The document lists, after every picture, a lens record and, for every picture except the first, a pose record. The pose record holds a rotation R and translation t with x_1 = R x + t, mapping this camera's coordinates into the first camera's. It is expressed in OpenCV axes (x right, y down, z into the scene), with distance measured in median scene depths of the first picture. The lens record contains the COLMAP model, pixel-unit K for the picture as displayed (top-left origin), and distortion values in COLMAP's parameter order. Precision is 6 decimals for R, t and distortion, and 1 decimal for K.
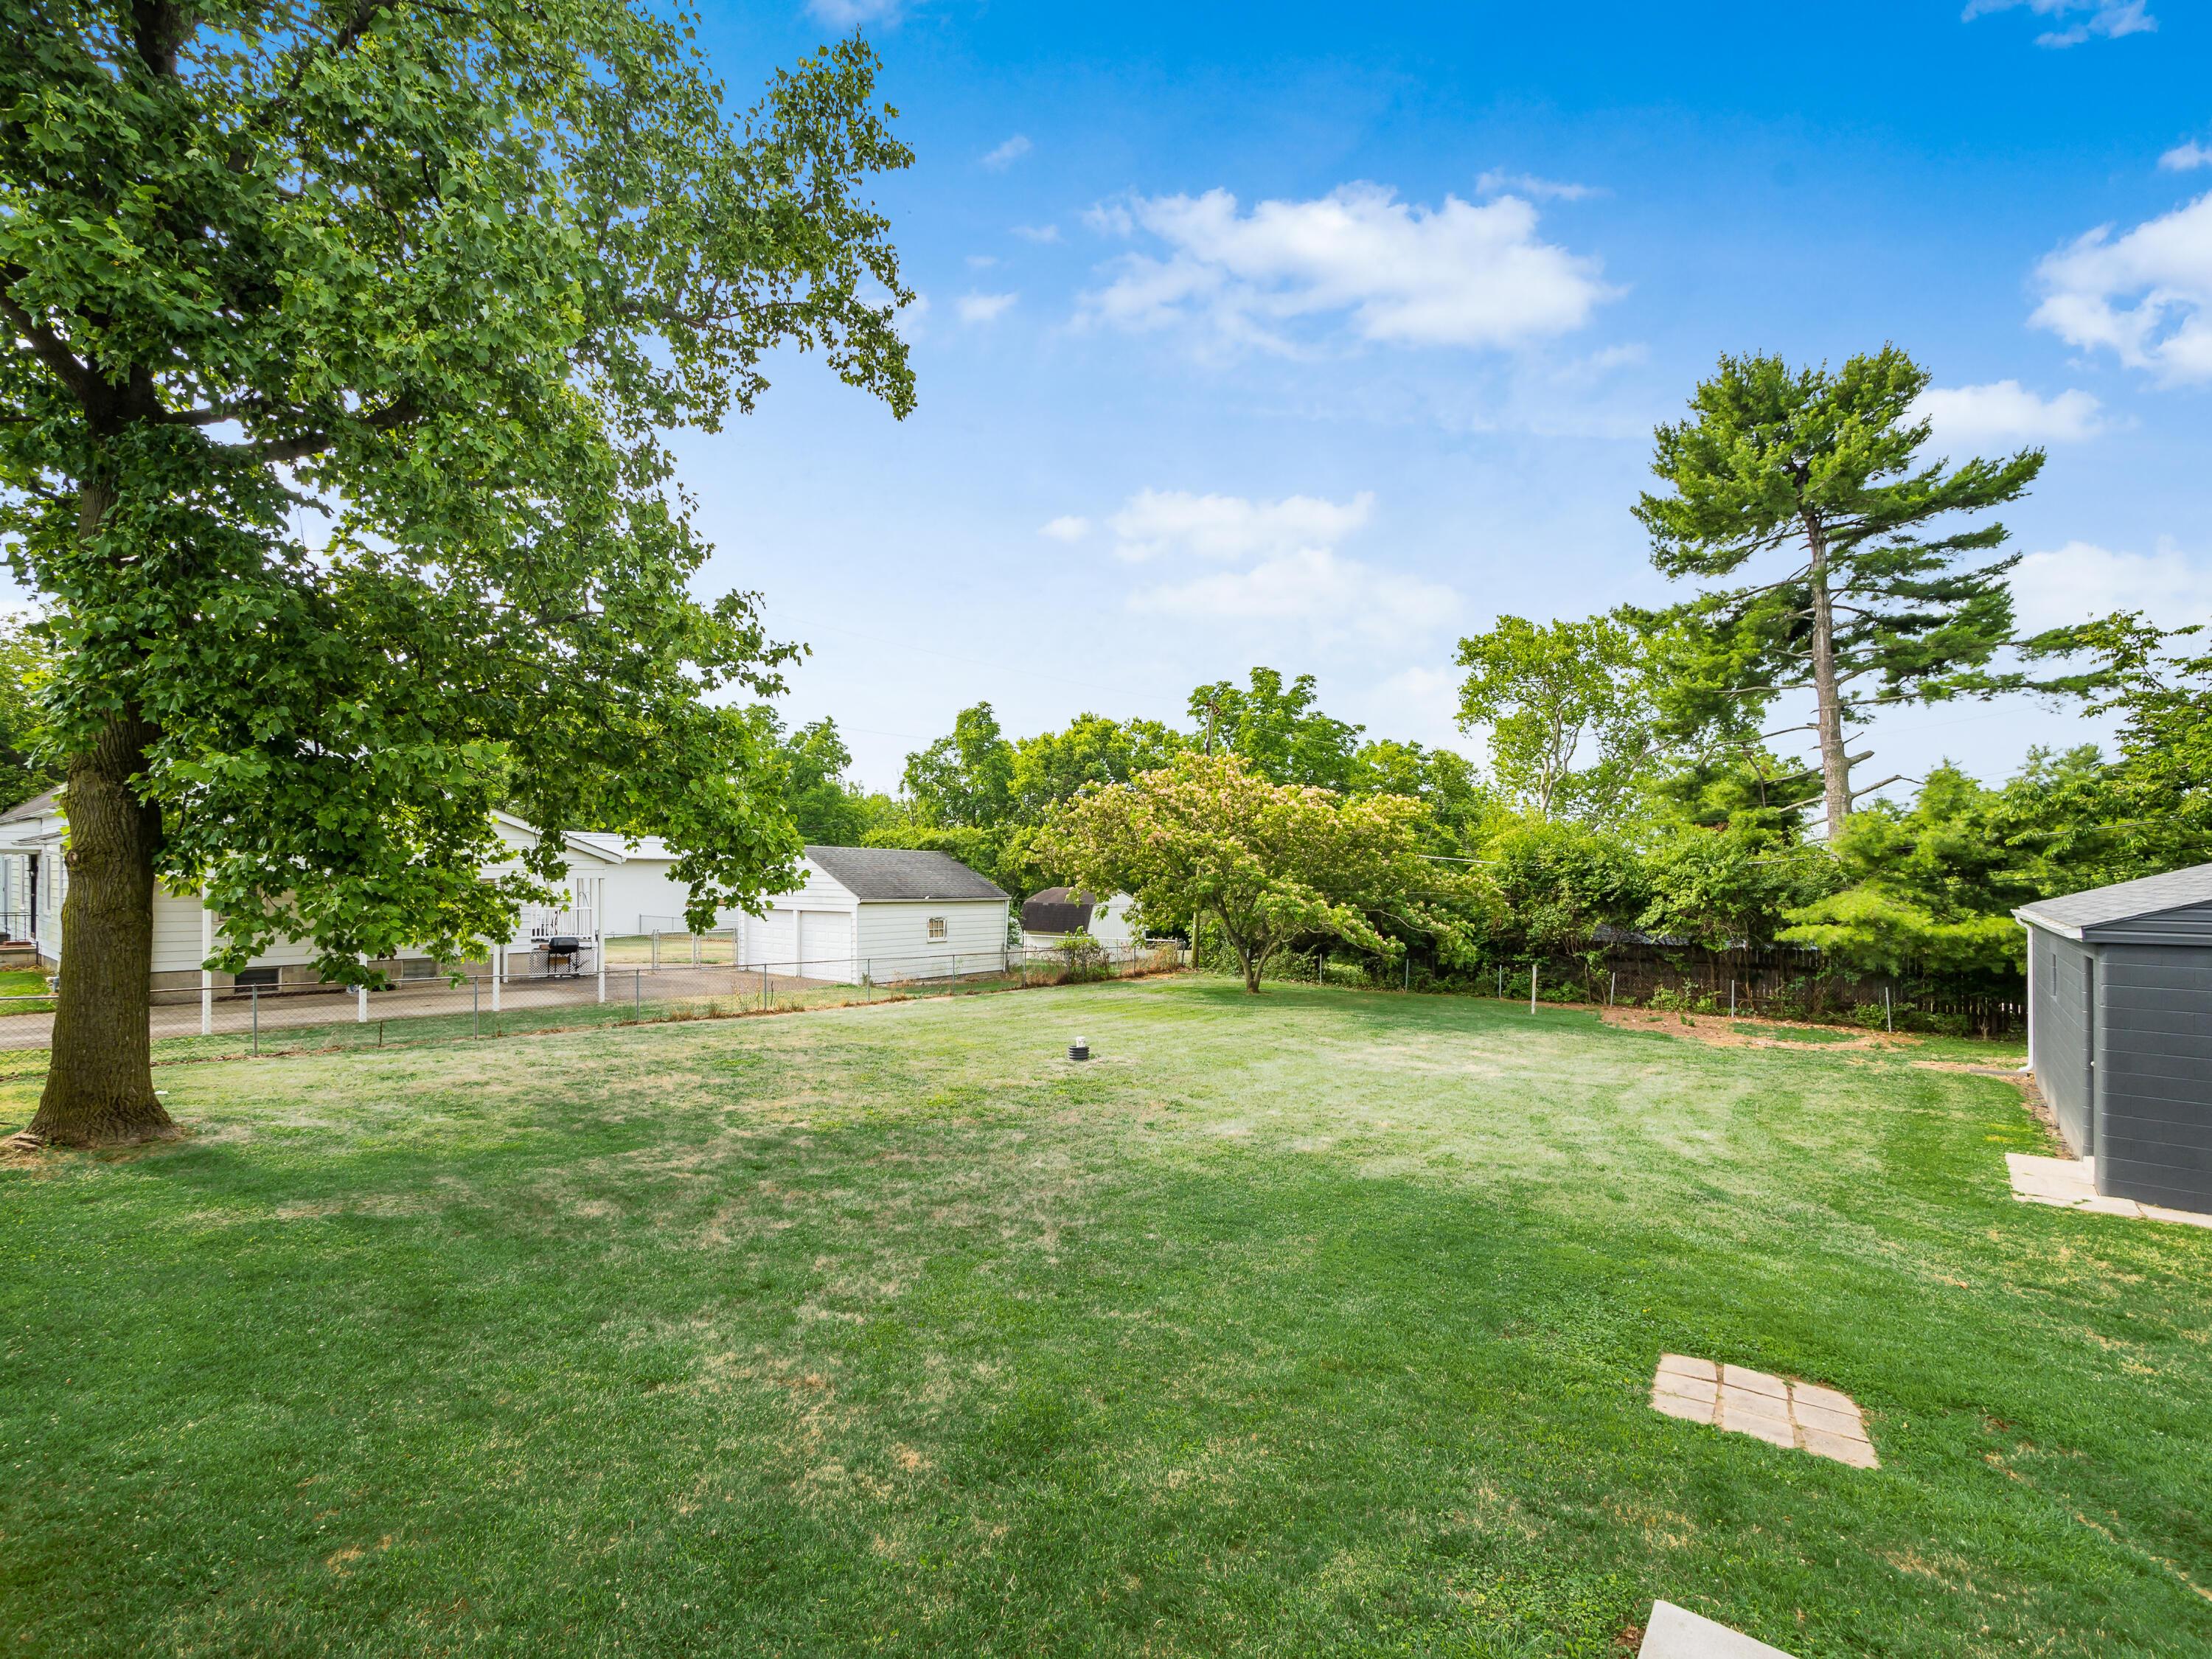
lens RADIAL K [[997.4, 0, 1104.5], [0, 997.4, 885.4], [0, 0, 1]] dist [-0.001147, -0.000026]
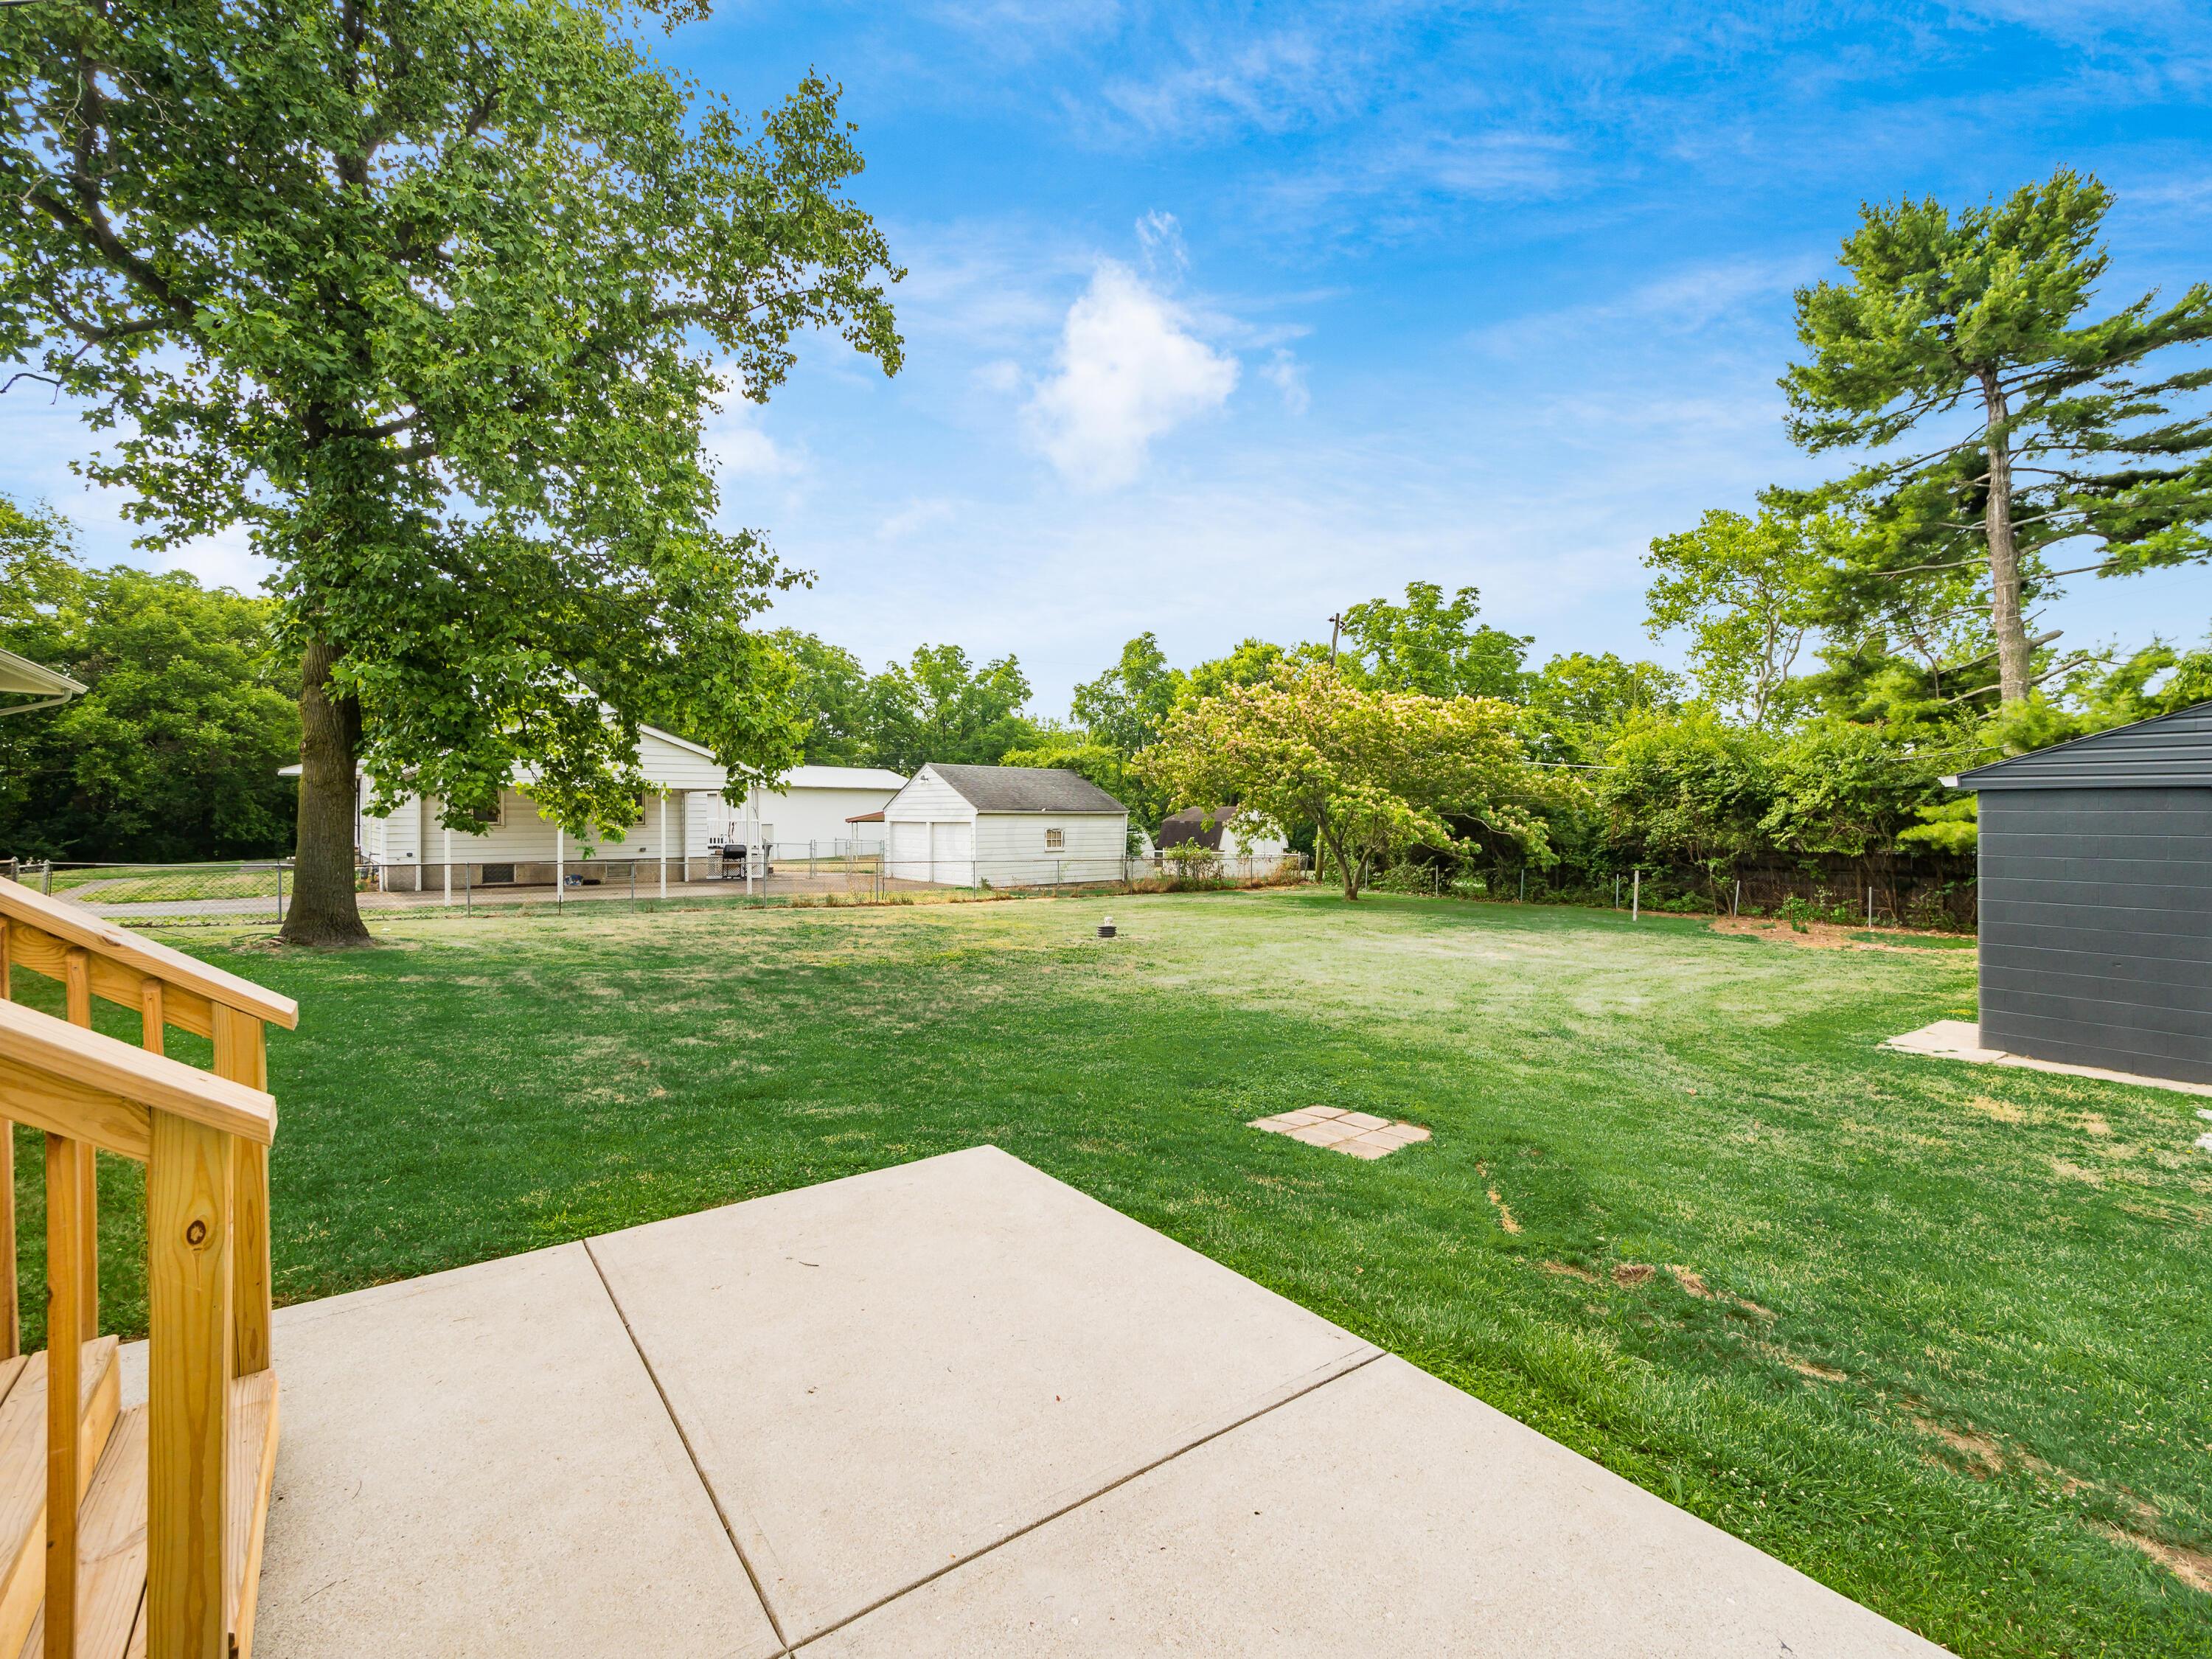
lens RADIAL K [[1008.8, 0, 1106.0], [0, 1008.8, 829.5], [0, 0, 1]] dist [0.002071, -0.000212]
pose [[0.975548, -0.004863, -0.219733, 0.138353], [0.006061, 0.999970, 0.004781, 0.031109], [0.219703, -0.005996, 0.975548, -0.056300]]
